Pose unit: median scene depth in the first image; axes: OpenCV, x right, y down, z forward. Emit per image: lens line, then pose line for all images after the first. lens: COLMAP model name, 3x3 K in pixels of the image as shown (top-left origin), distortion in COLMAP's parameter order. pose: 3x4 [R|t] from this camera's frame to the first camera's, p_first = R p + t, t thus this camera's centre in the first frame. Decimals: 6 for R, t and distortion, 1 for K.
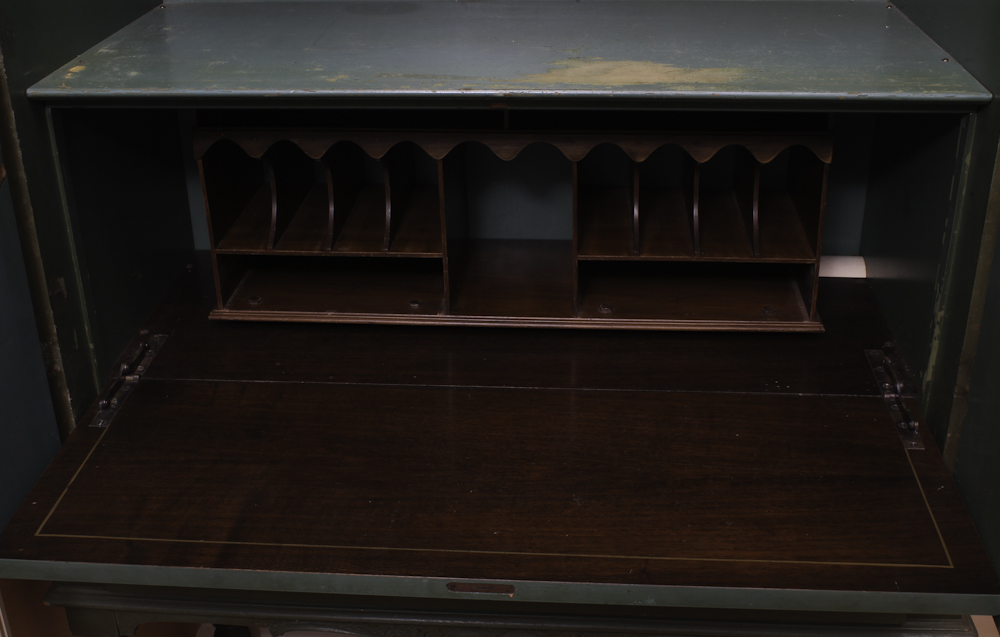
lens RADIAL K [[1220.0, 0, 494.1], [0, 1220.0, 315.5], [0, 0, 1]] dist [-0.067156, 0.000000]
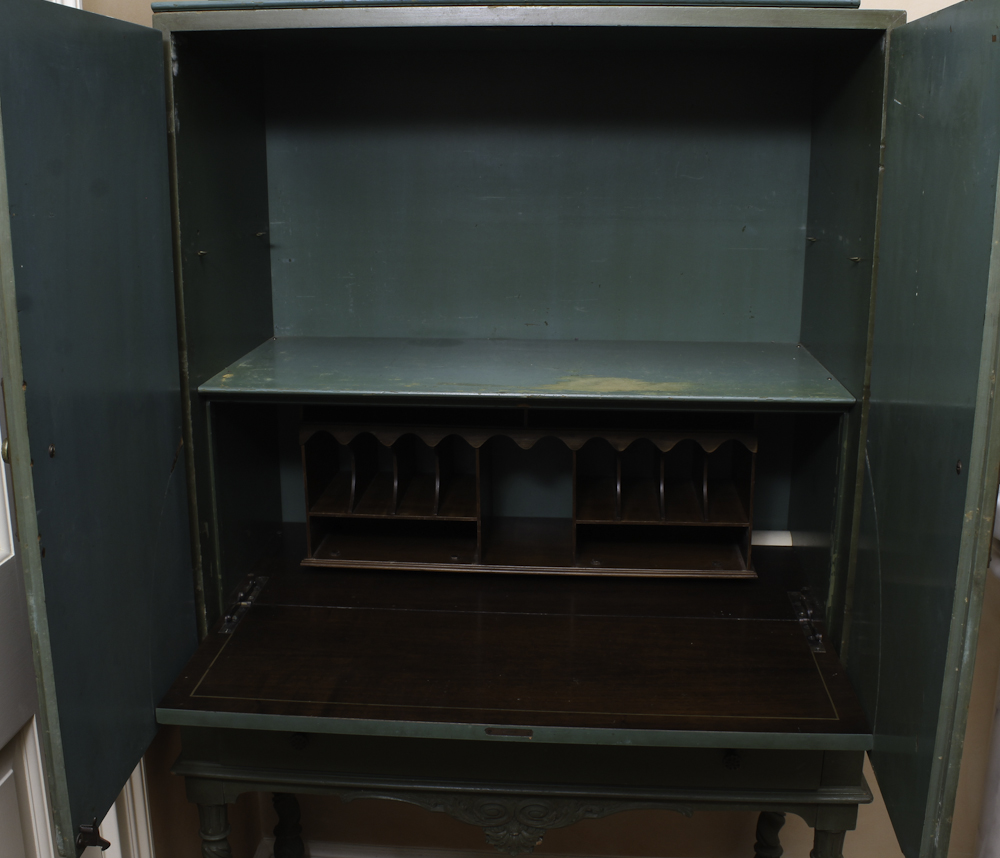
lens RADIAL K [[1223.3, 0, 504.3], [0, 1223.3, 431.1], [0, 0, 1]] dist [-0.124333, 0.000000]
pose [[0.999773, 0.015628, 0.014478, -0.036693], [-0.012444, 0.980018, -0.198521, 0.138970], [-0.017292, 0.198296, 0.979990, -0.397049]]
